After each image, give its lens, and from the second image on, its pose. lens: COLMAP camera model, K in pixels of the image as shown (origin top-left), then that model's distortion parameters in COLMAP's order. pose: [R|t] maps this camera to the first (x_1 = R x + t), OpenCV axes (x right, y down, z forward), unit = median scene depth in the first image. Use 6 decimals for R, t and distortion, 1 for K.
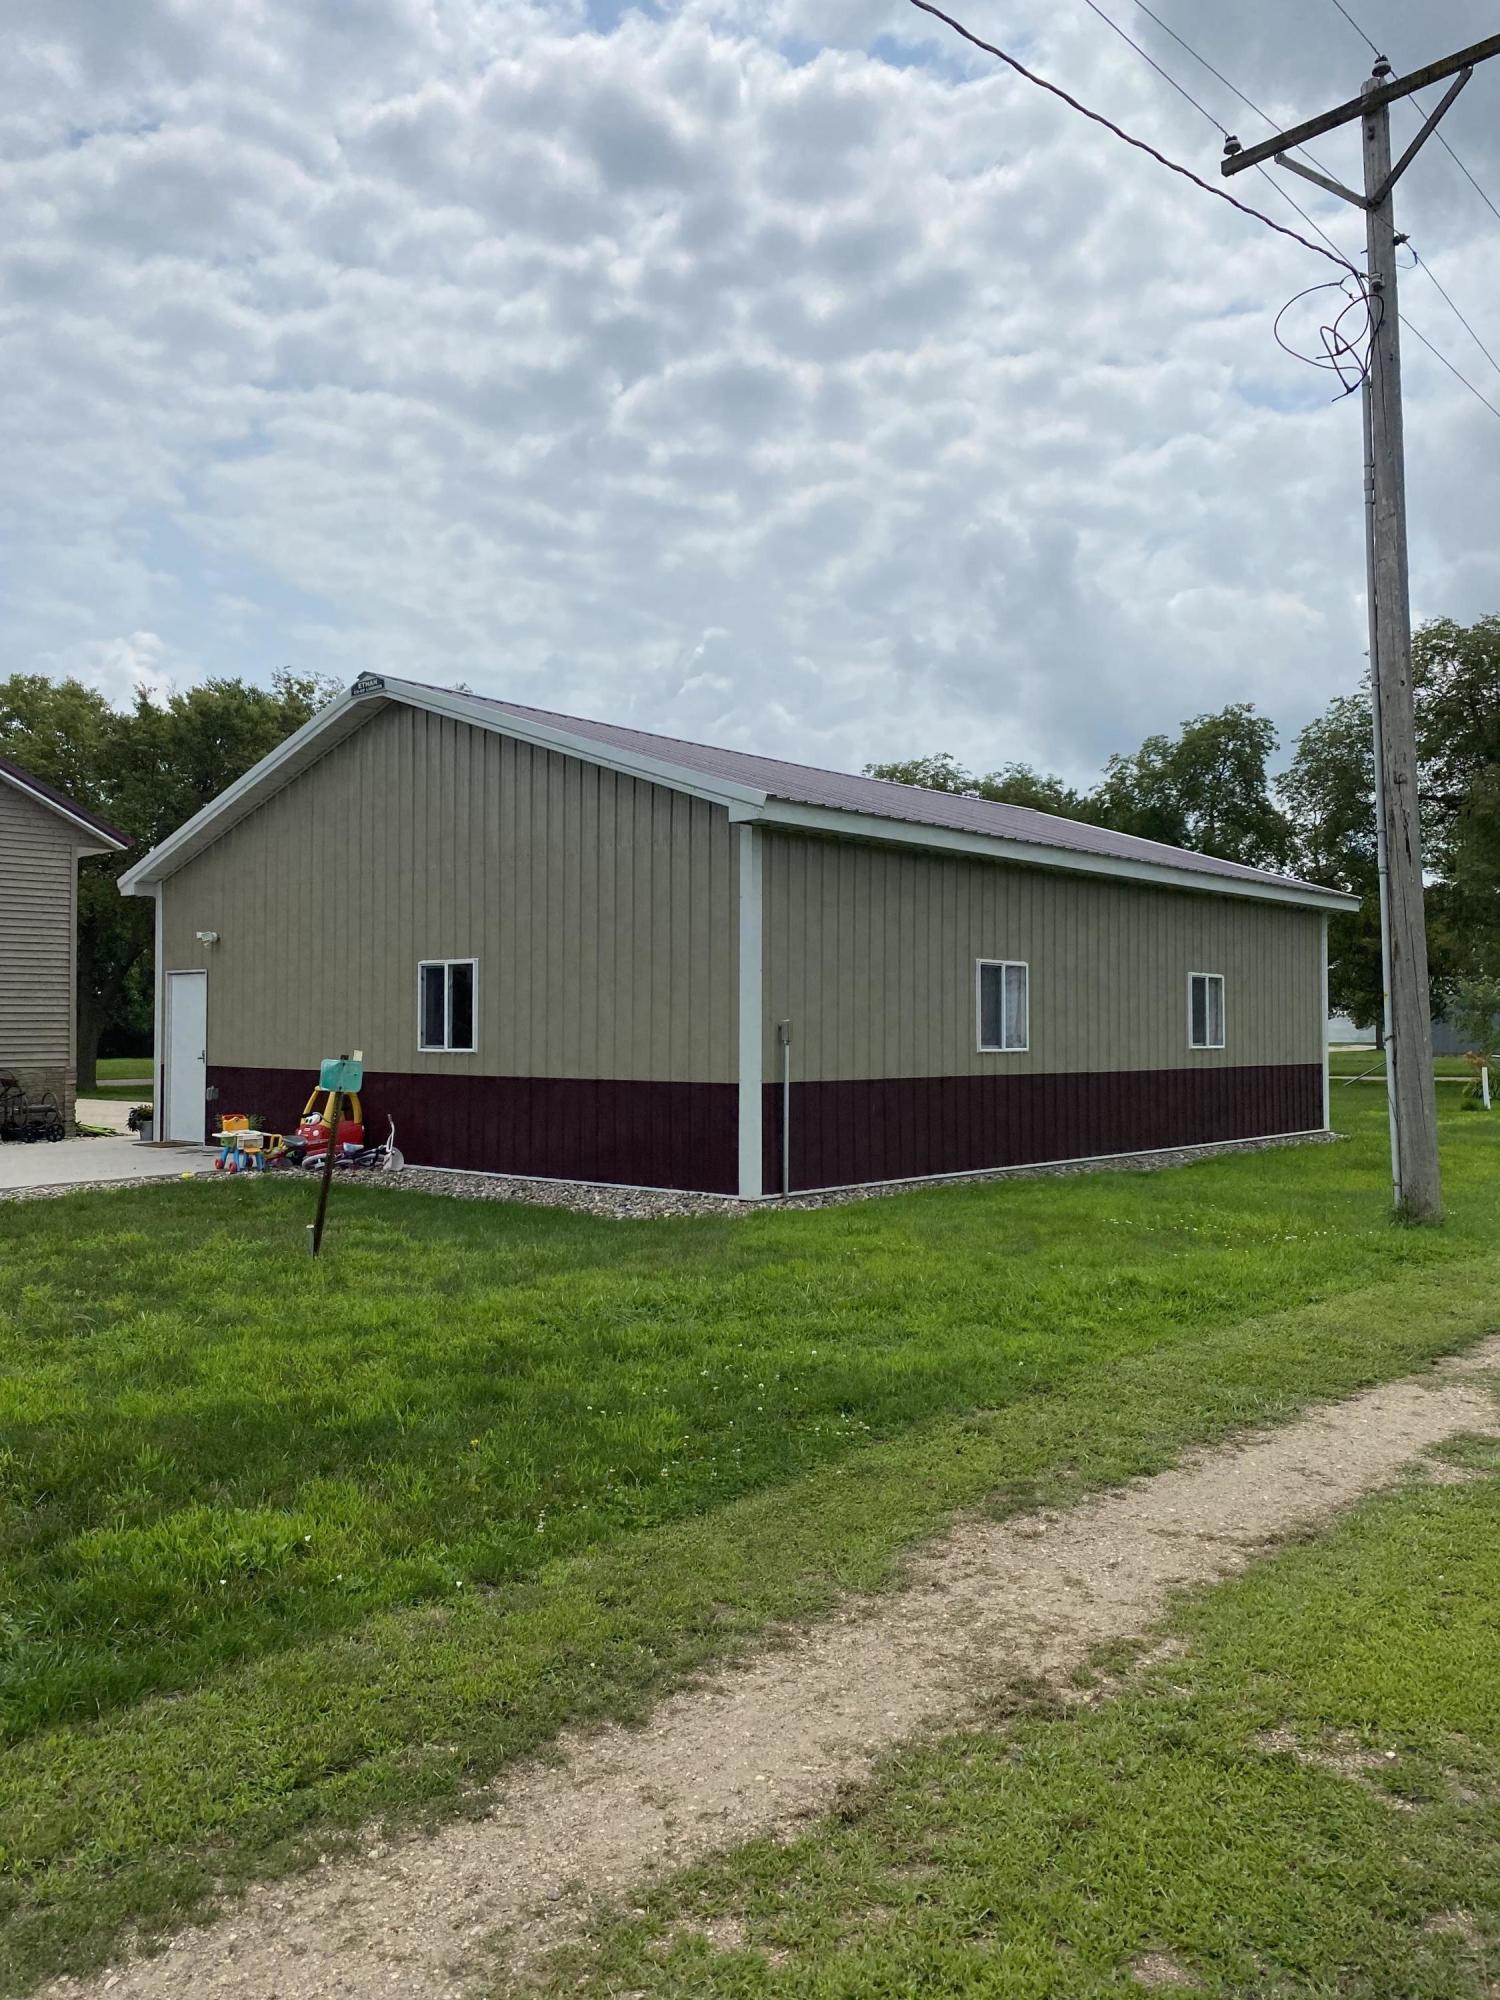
lens RADIAL K [[1510.7, 0, 735.5], [0, 1510.7, 992.9], [0, 0, 1]] dist [0.025519, -0.008405]
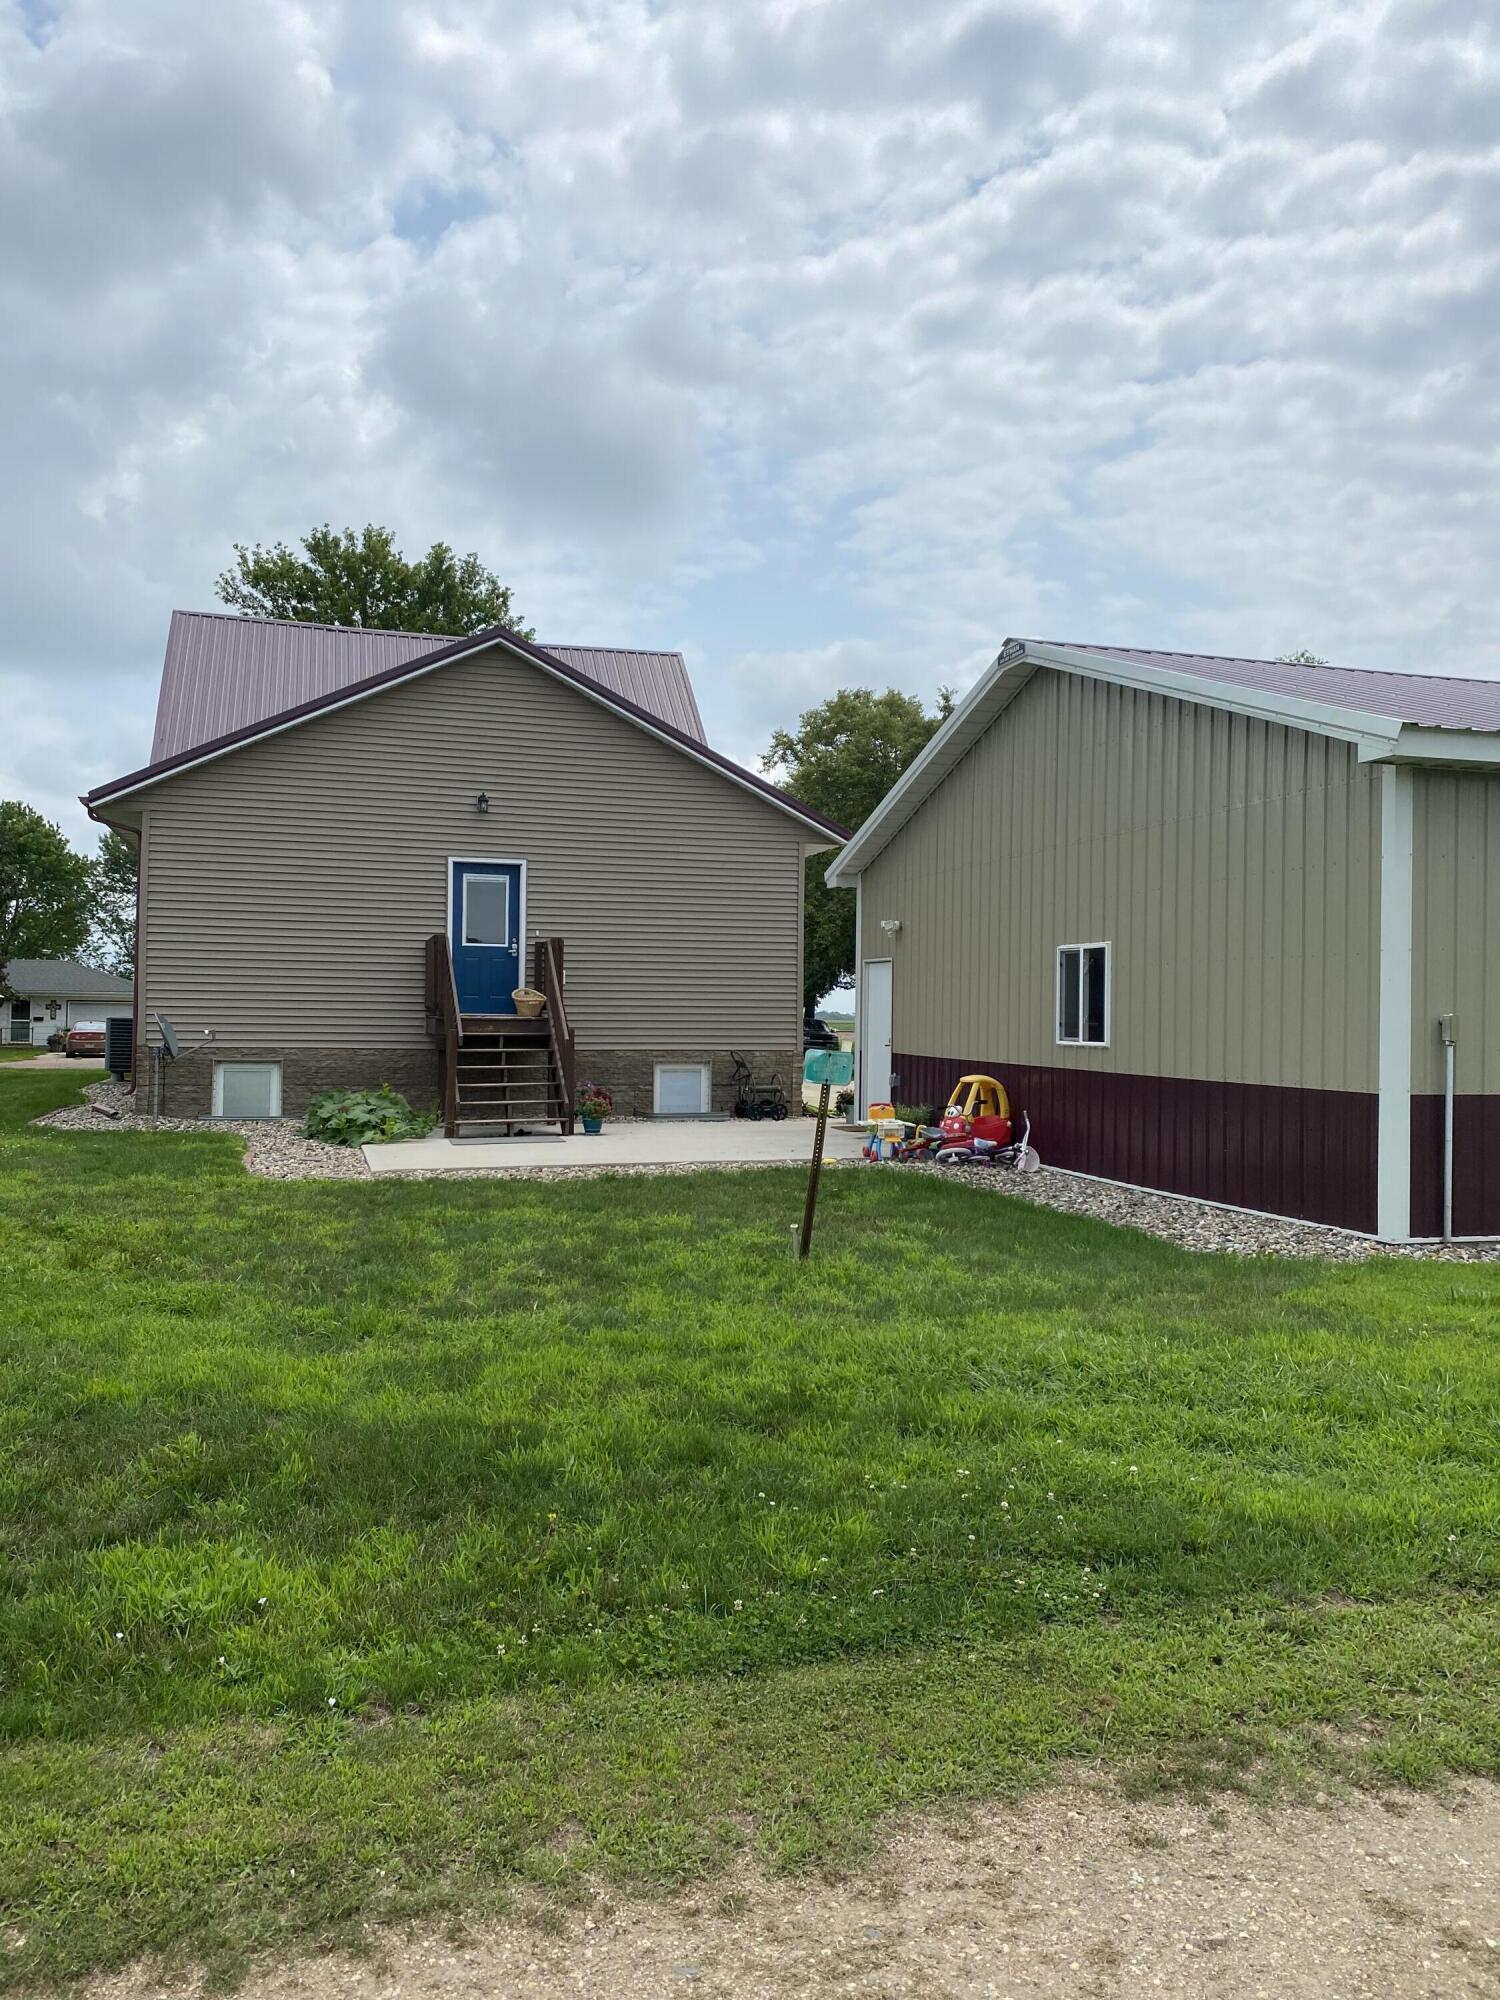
lens RADIAL K [[1510.7, 0, 752.5], [0, 1510.7, 994.3], [0, 0, 1]] dist [0.025519, -0.008405]
pose [[0.847834, 0.005687, -0.530231, 0.099839], [-0.001583, 0.999965, 0.008193, 0.000898], [0.530260, -0.006107, 0.847813, 0.098725]]
